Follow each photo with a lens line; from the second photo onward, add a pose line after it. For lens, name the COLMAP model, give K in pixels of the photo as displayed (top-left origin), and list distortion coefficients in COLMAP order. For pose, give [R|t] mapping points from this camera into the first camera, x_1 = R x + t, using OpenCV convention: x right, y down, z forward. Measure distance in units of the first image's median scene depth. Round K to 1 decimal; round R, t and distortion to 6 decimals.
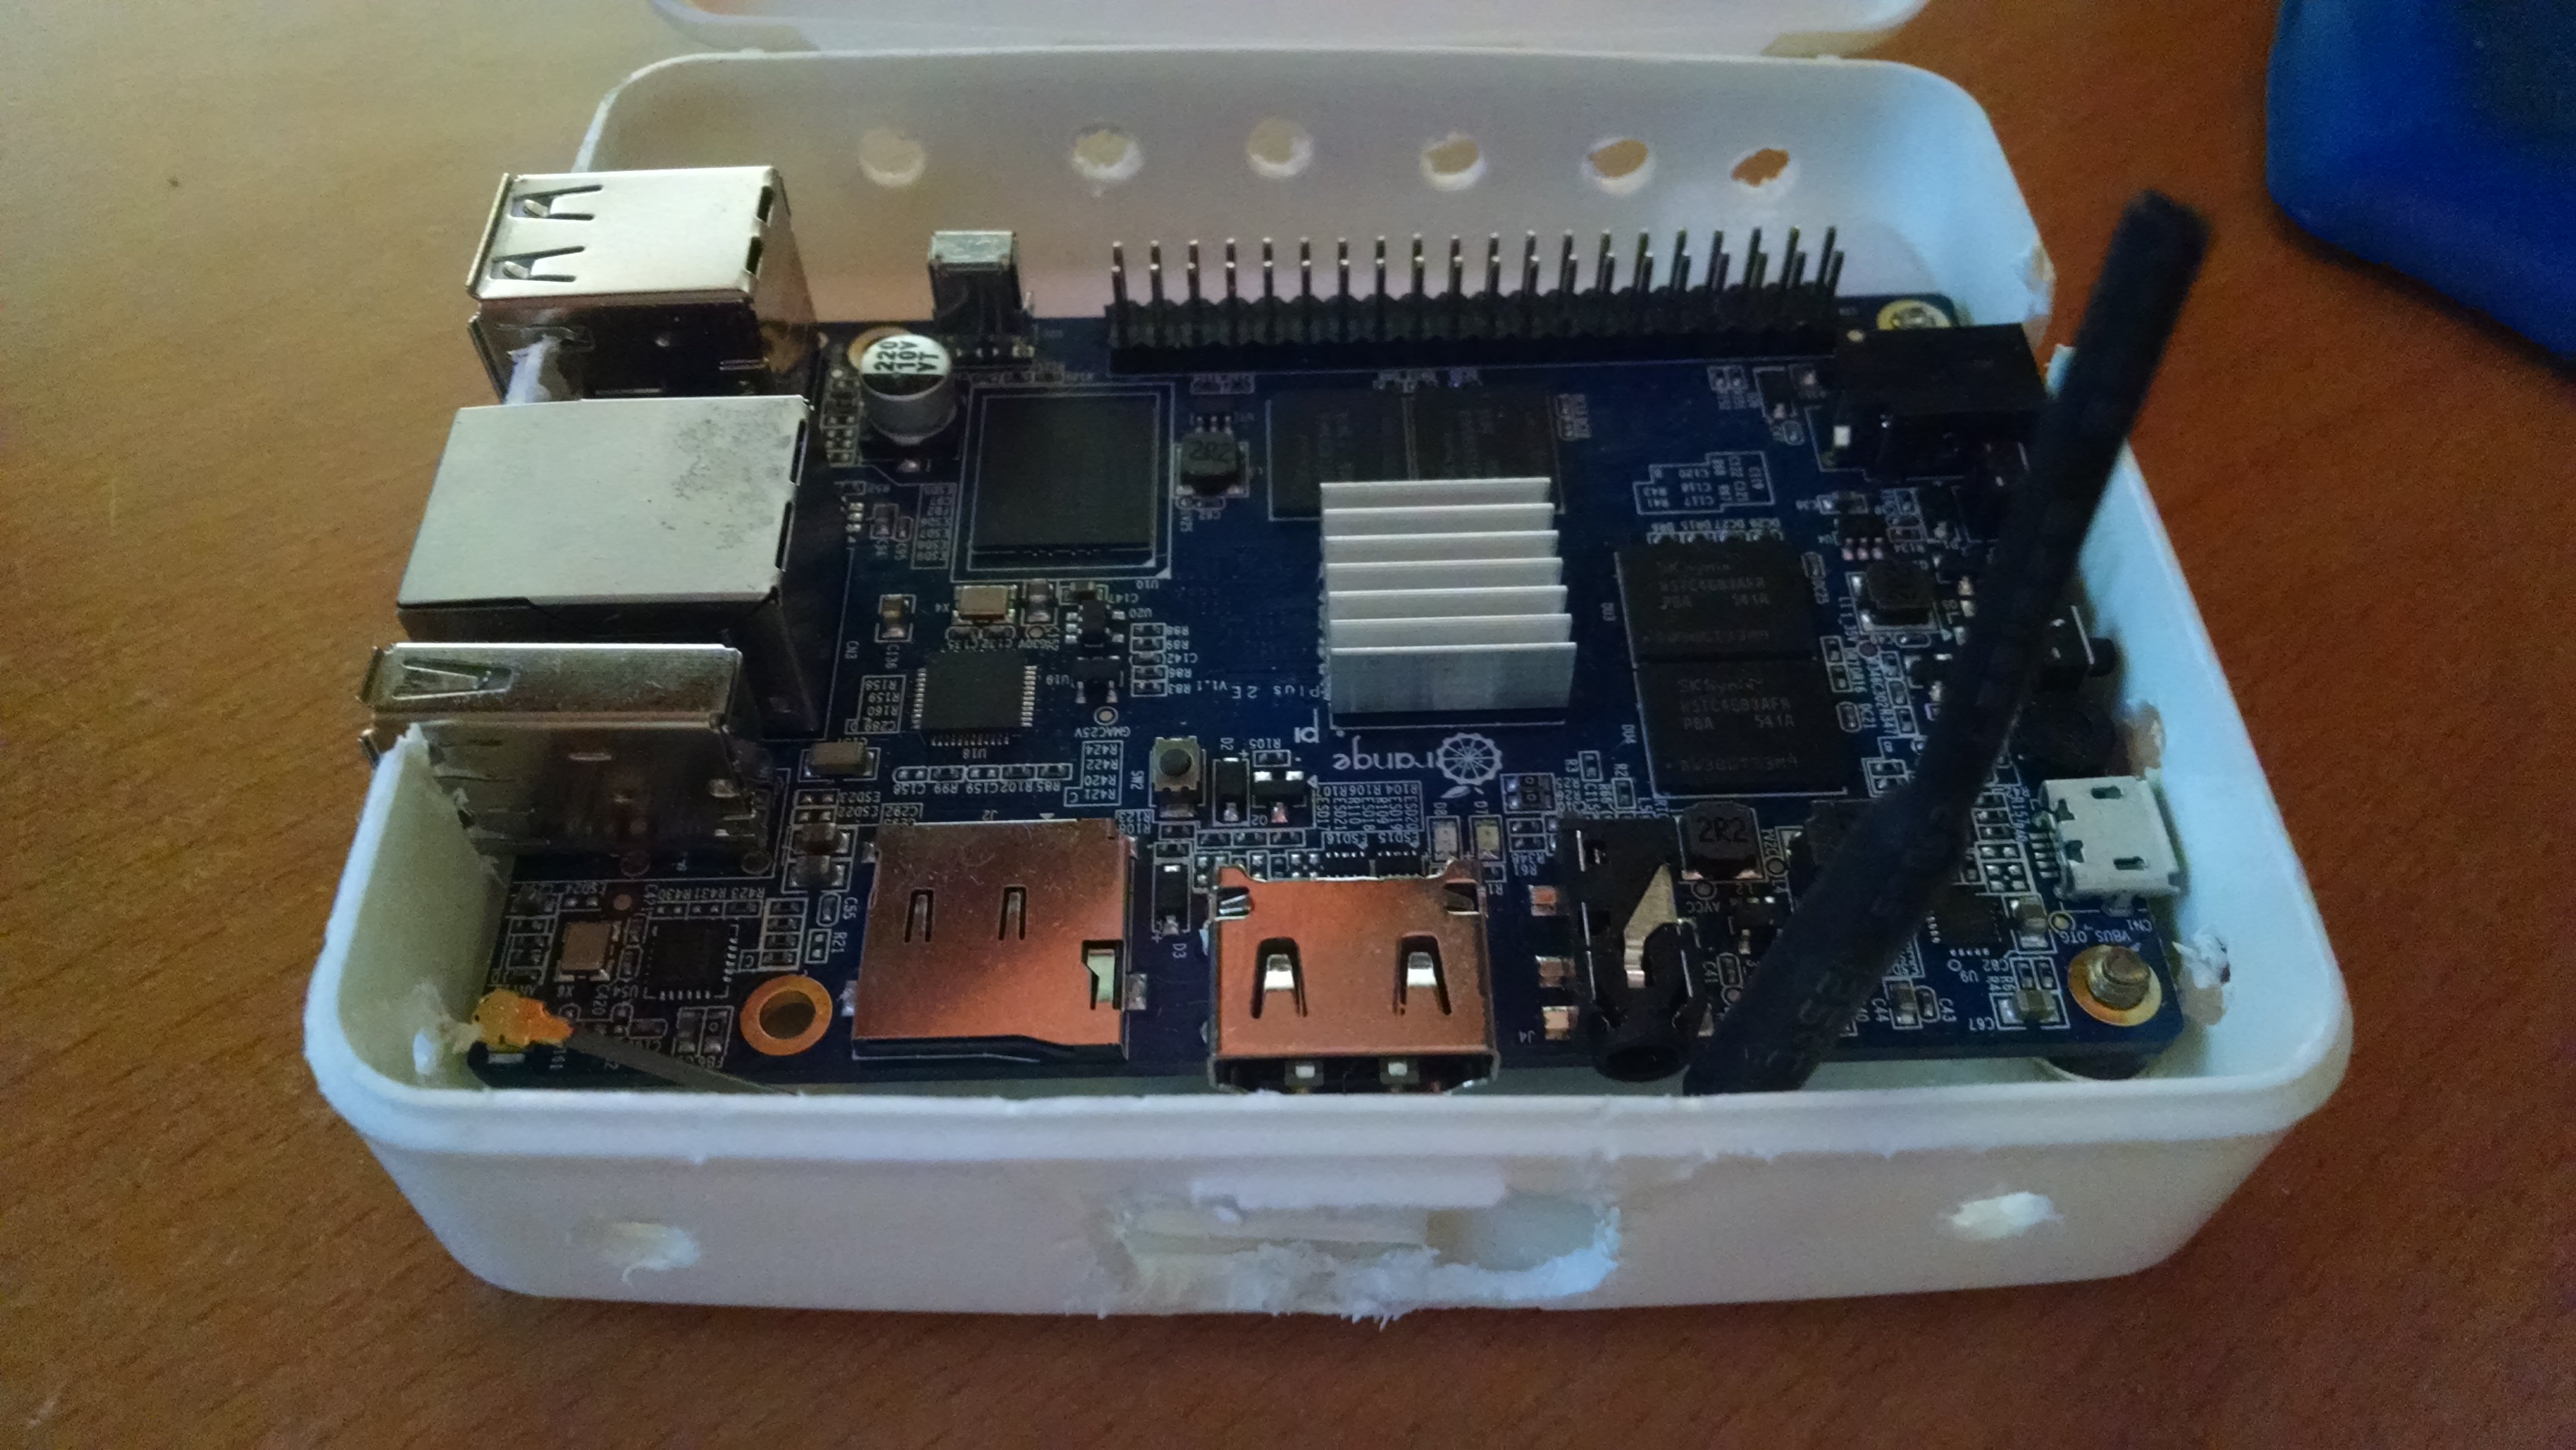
lens RADIAL K [[1957.3, 0, 1287.8], [0, 1957.3, 725.7], [0, 0, 1]] dist [0.006092, 0.000893]
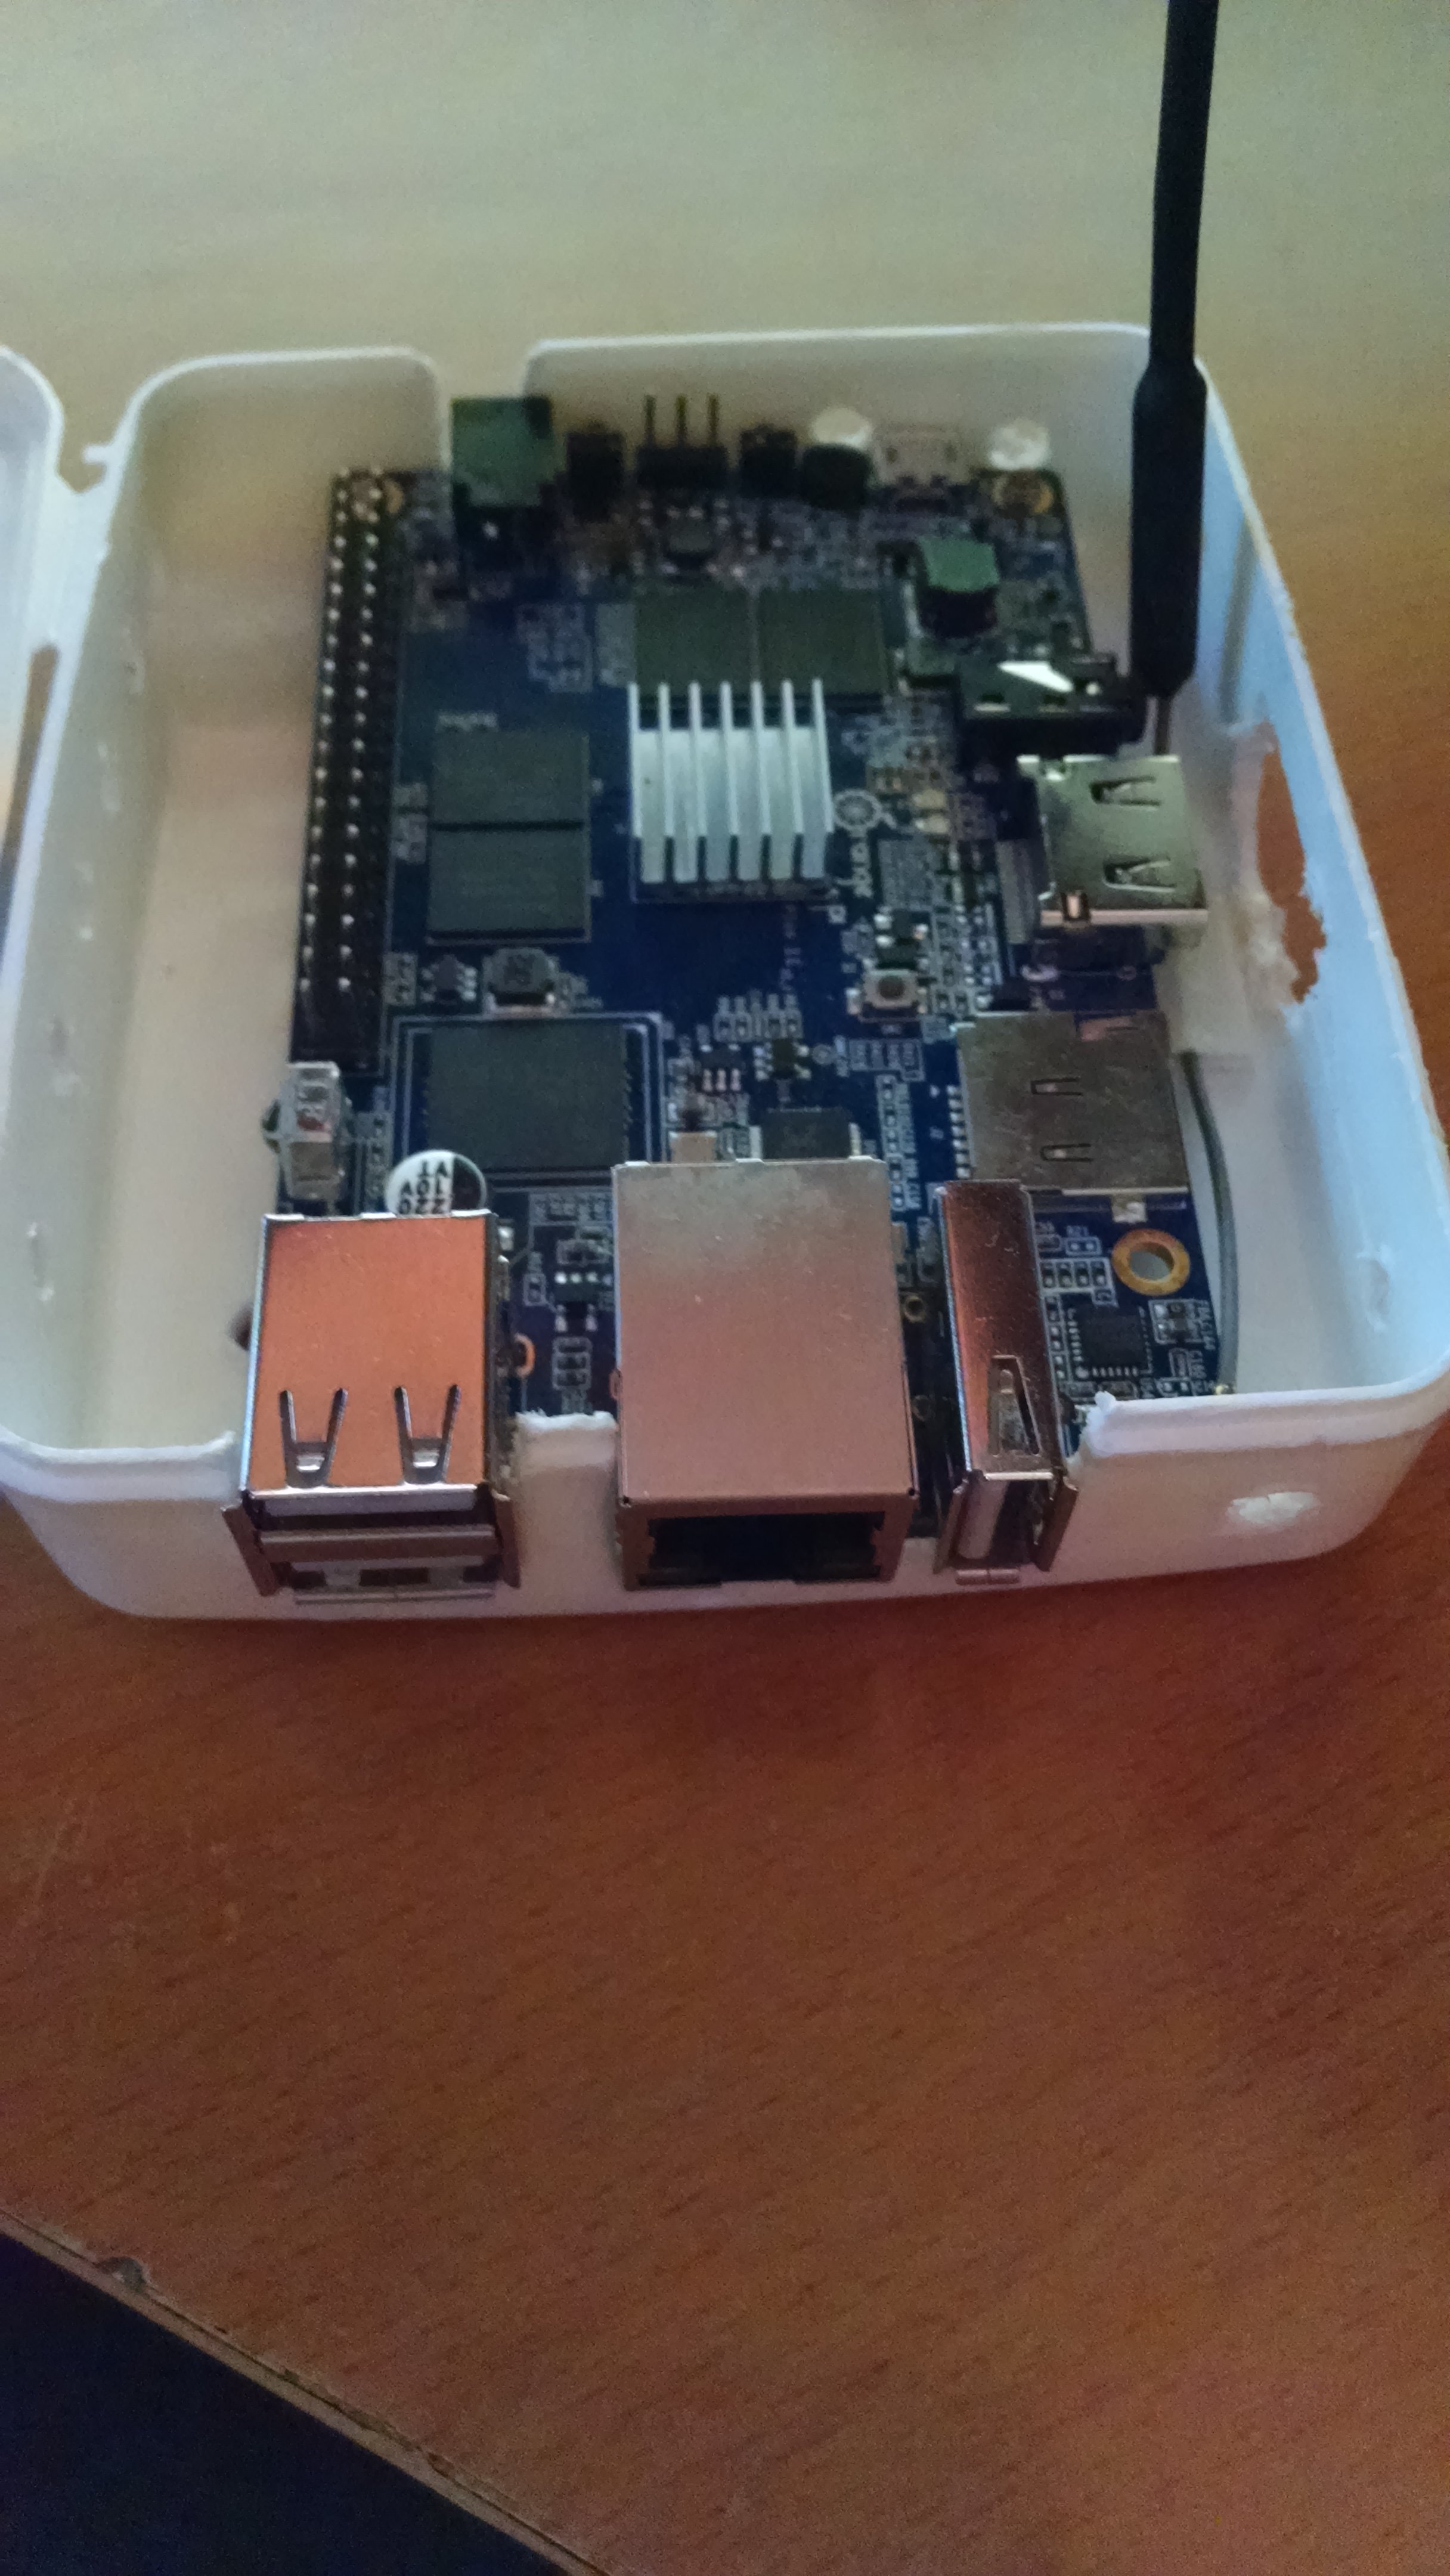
lens RADIAL K [[1957.3, 0, 725.0], [0, 1957.3, 1287.5], [0, 0, 1]] dist [0.006092, 0.000893]
pose [[-0.025269, -0.866175, 0.499101, -0.780207], [0.786808, 0.290750, 0.544424, -0.631696], [-0.616680, 0.406454, 0.674166, 0.344173]]
